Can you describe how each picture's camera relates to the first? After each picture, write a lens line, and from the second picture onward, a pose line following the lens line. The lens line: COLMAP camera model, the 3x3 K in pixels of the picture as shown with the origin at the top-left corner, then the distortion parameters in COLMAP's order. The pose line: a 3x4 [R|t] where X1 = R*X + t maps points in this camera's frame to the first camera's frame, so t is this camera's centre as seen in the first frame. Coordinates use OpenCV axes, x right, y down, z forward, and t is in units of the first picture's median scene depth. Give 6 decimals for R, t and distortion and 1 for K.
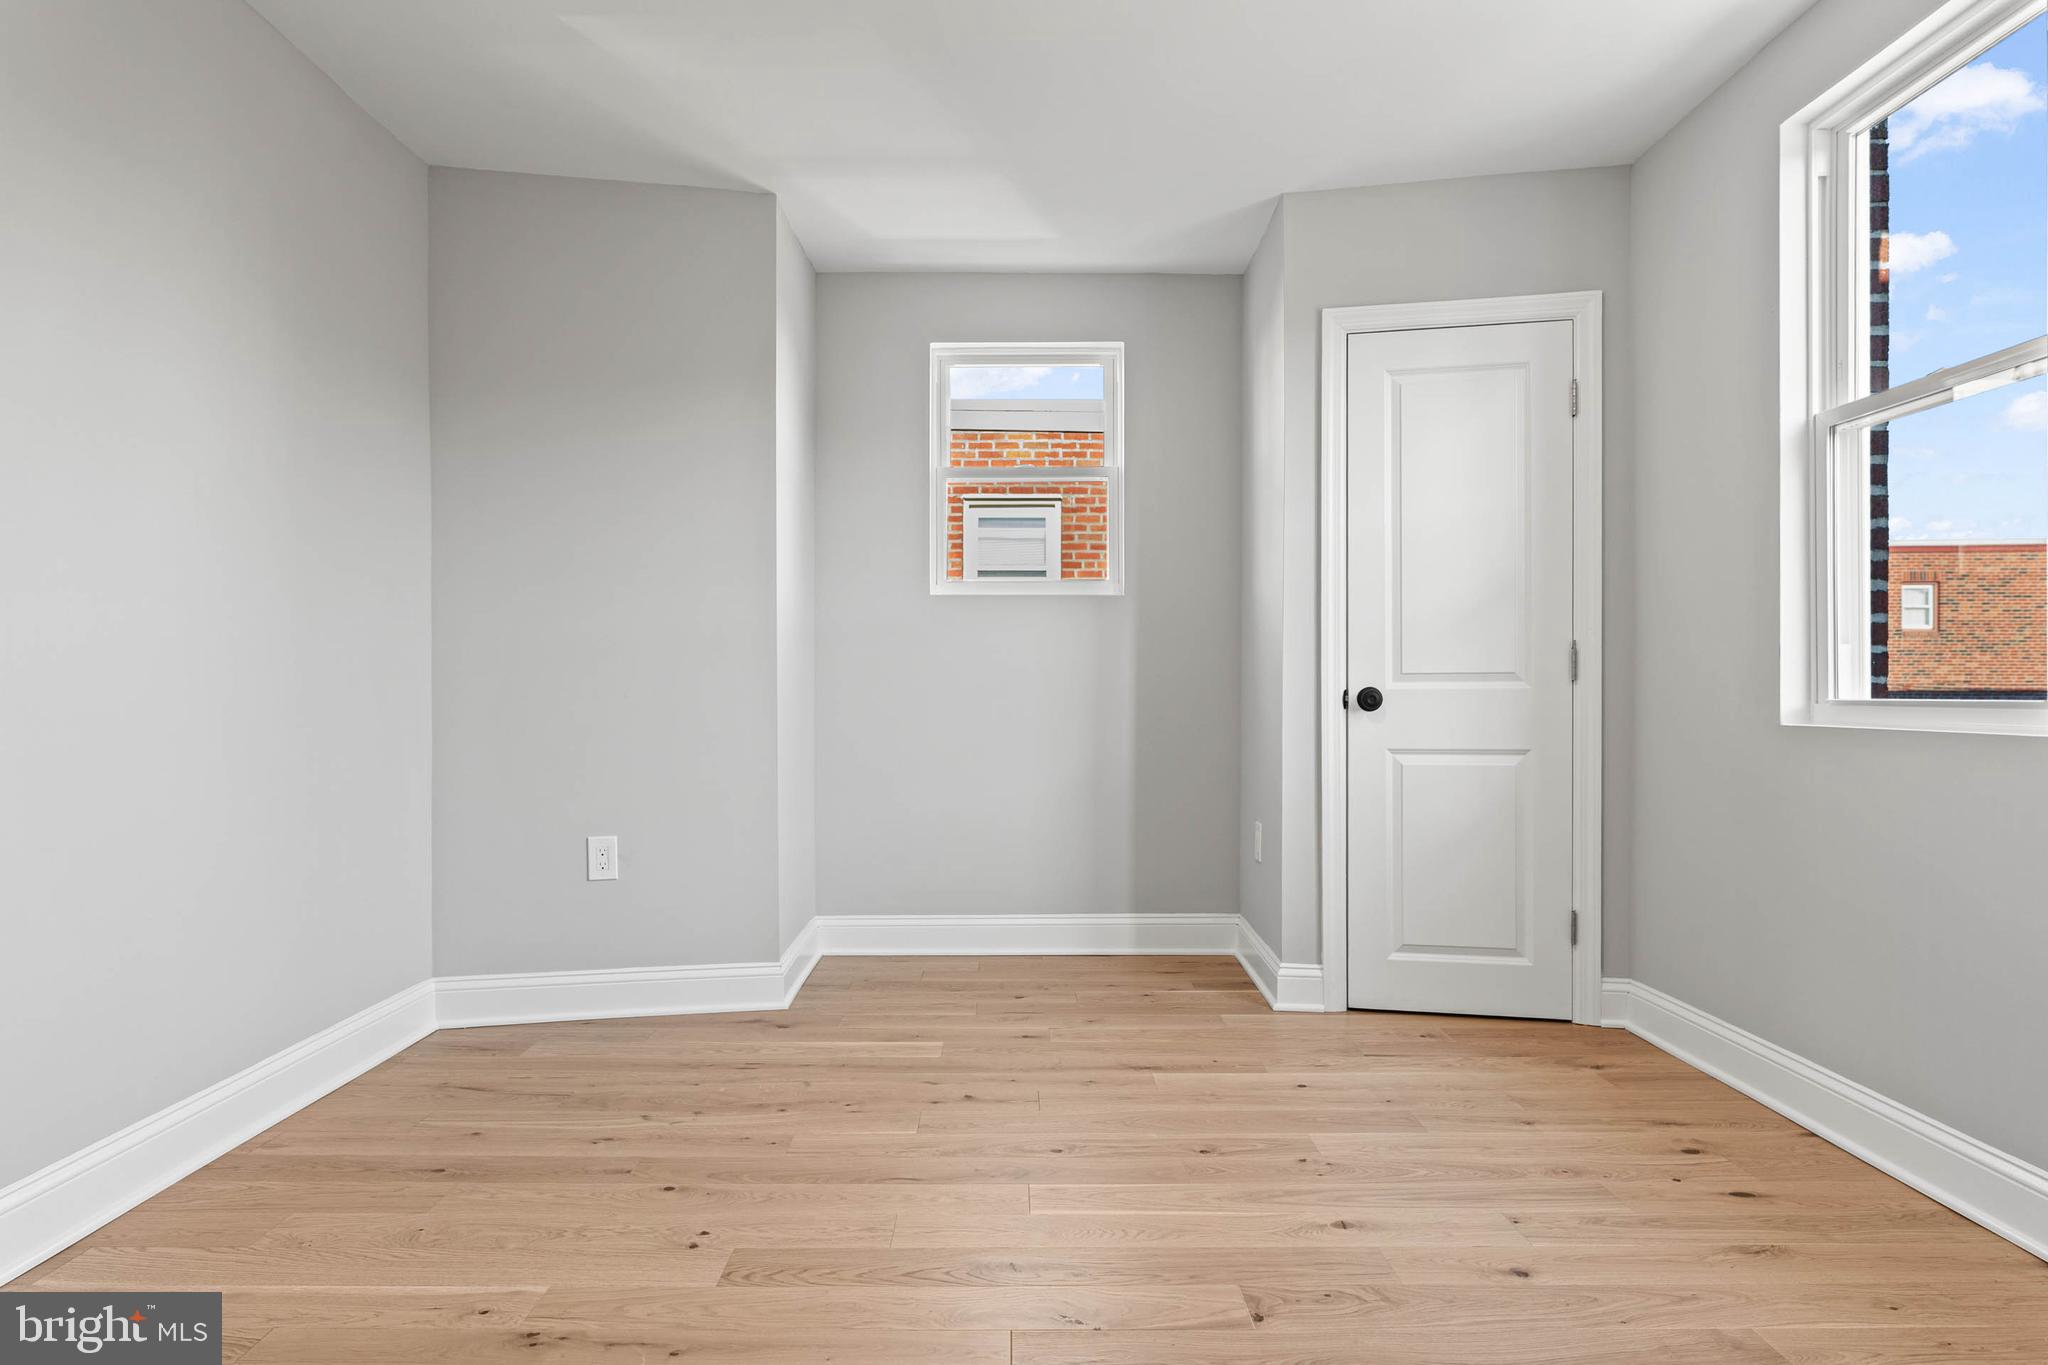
lens RADIAL K [[1193.8, 0, 989.4], [0, 1193.8, 697.0], [0, 0, 1]] dist [0.002471, -0.002424]
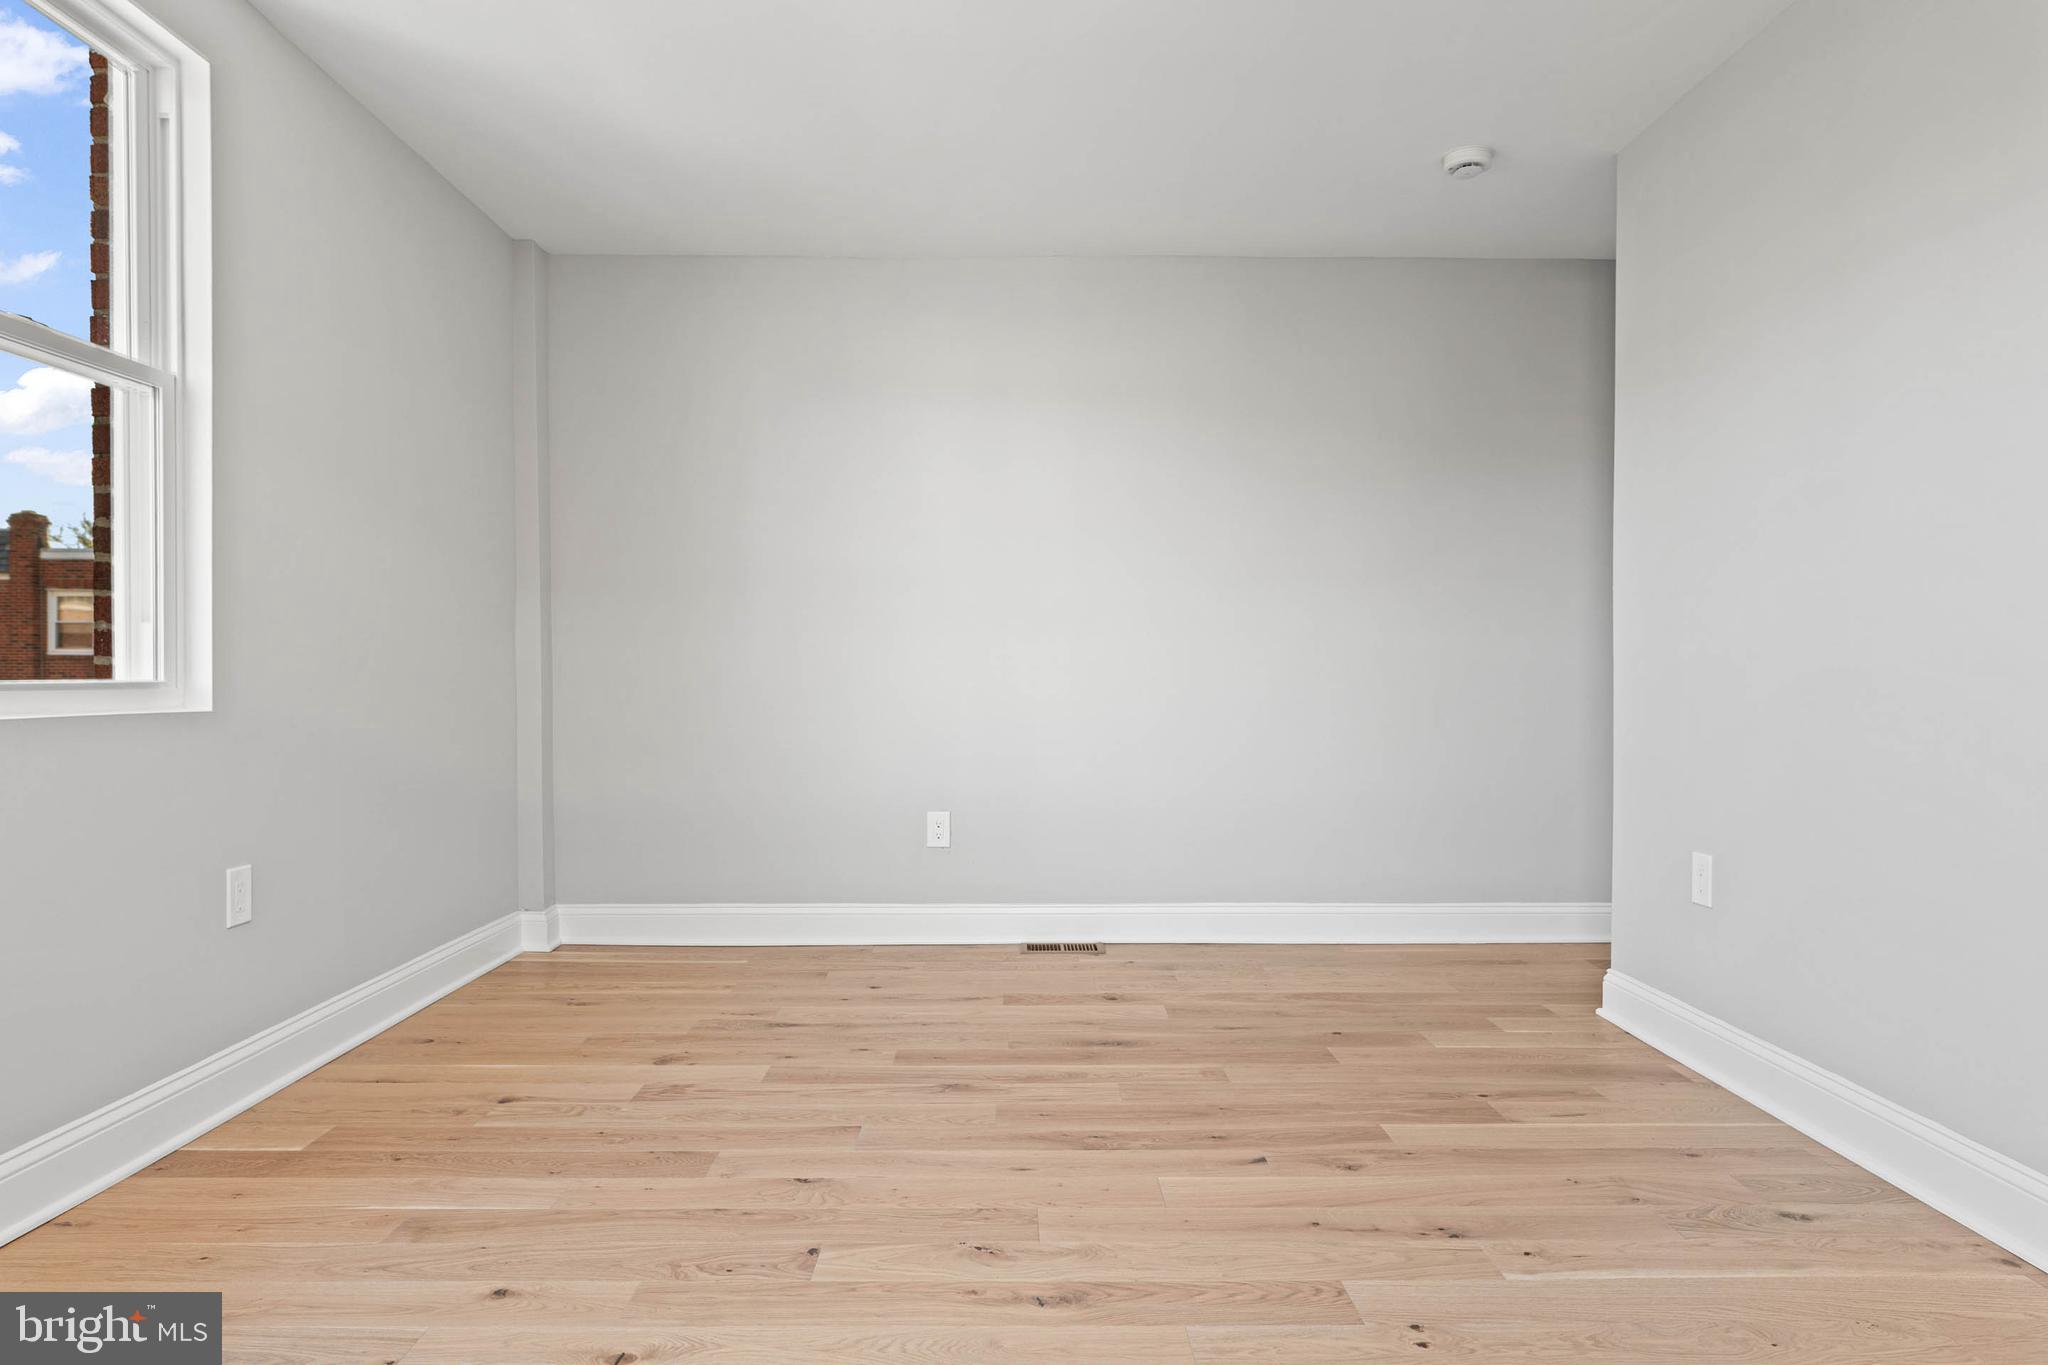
lens RADIAL K [[1193.8, 0, 1017.4], [0, 1193.8, 684.2], [0, 0, 1]] dist [0.002471, -0.002424]
pose [[-0.999825, -0.003212, -0.018439, 0.040782], [-0.003353, 0.999966, 0.007599, -0.004089], [0.018414, 0.007660, -0.999801, 1.404501]]
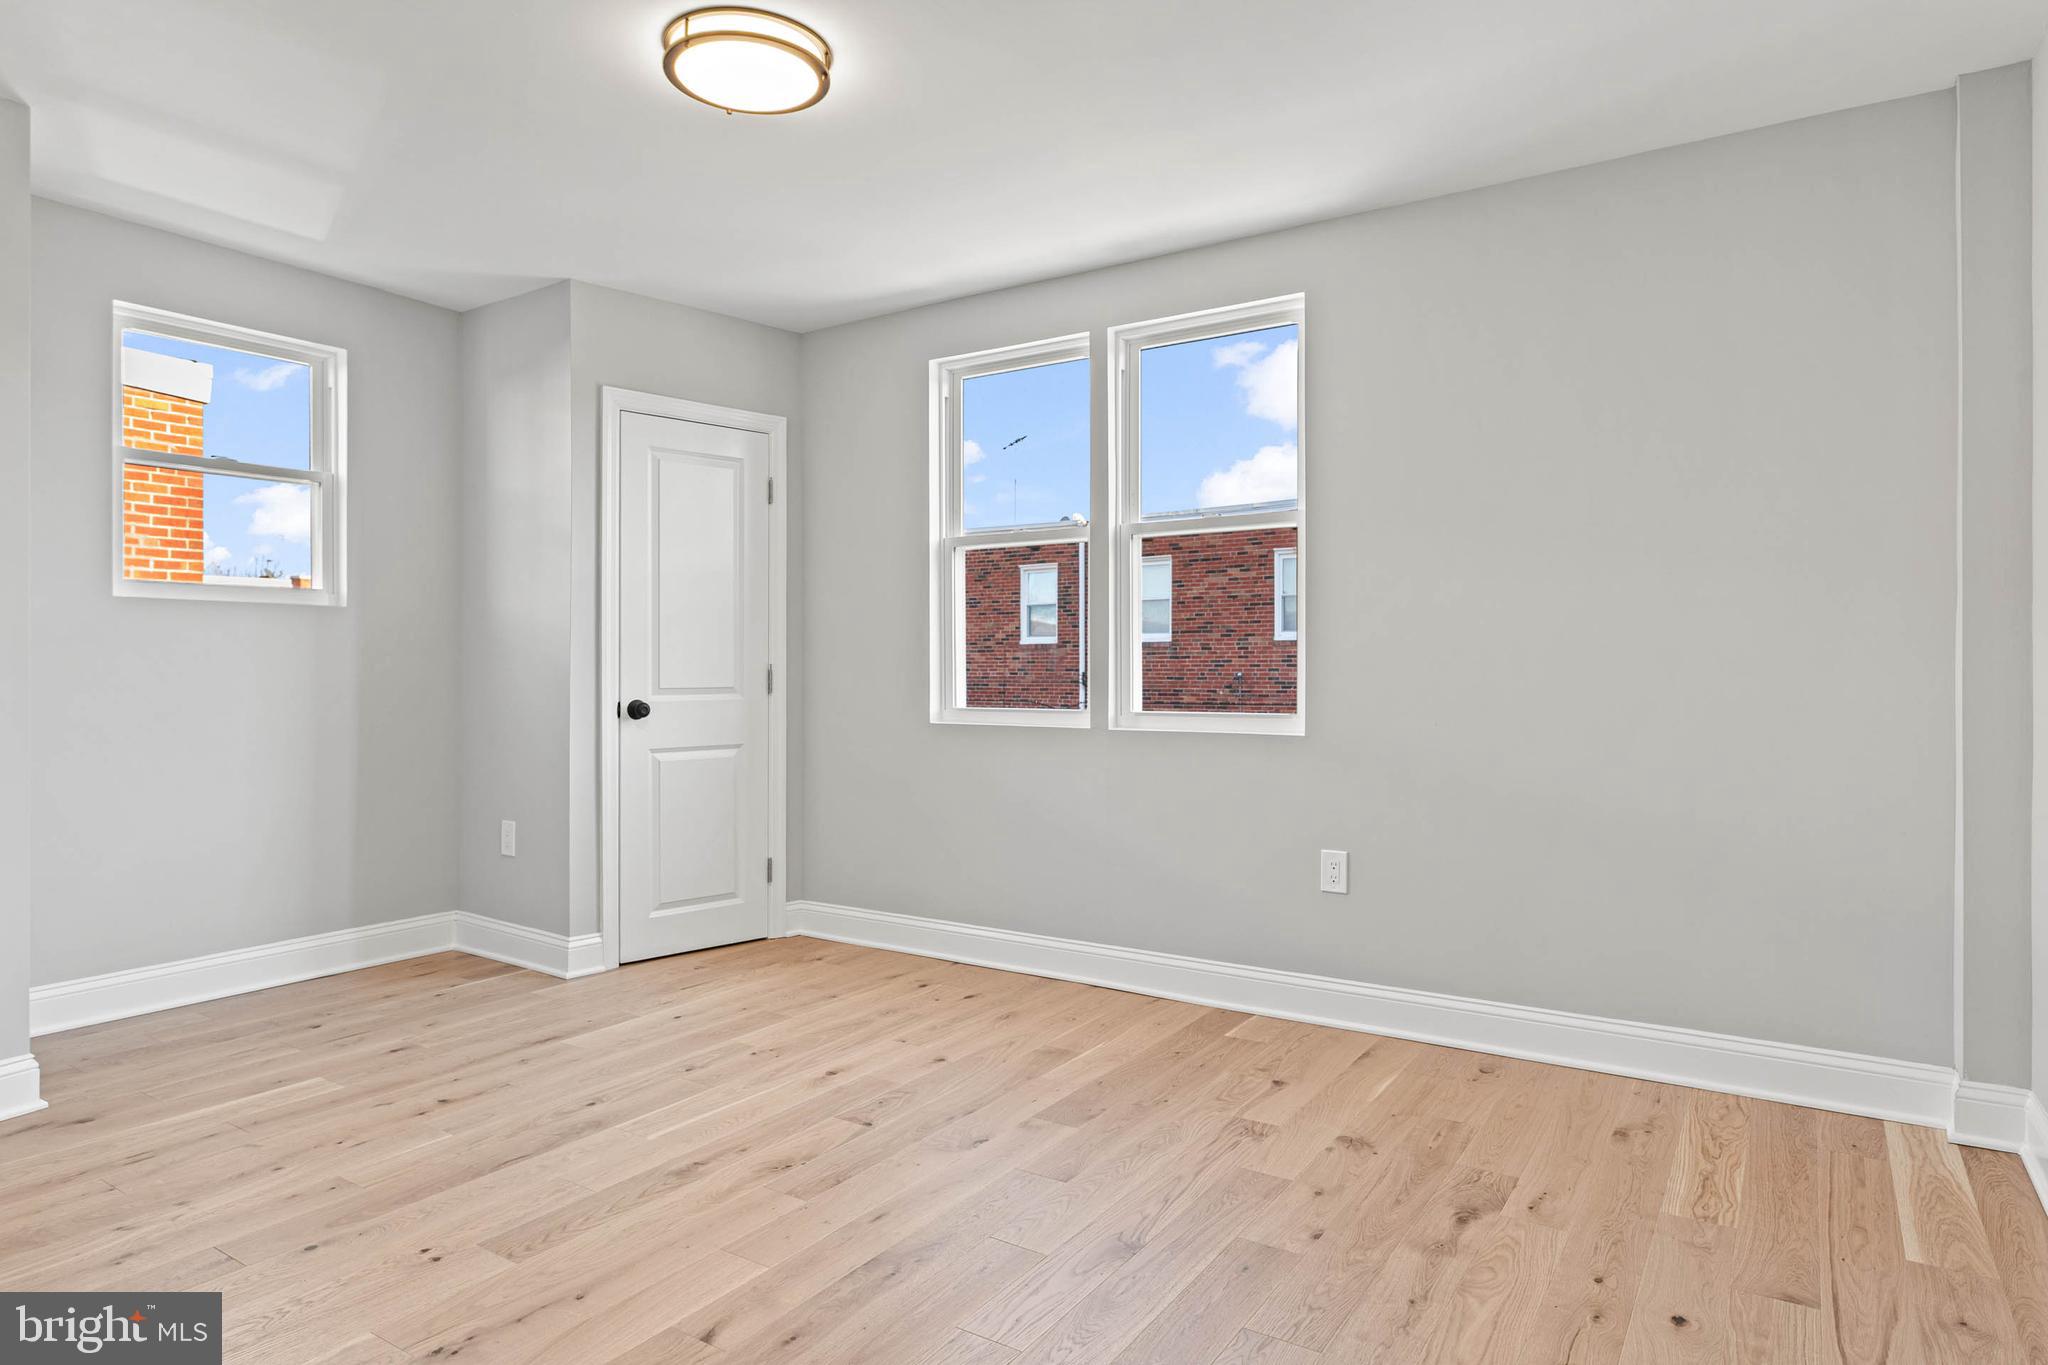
lens RADIAL K [[1193.8, 0, 1033.8], [0, 1193.8, 672.1], [0, 0, 1]] dist [0.002471, -0.002424]
pose [[0.540001, -0.000353, 0.841664, -0.649988], [0.002656, 0.999996, -0.001284, -0.044571], [-0.841660, 0.002929, 0.540000, -0.015253]]
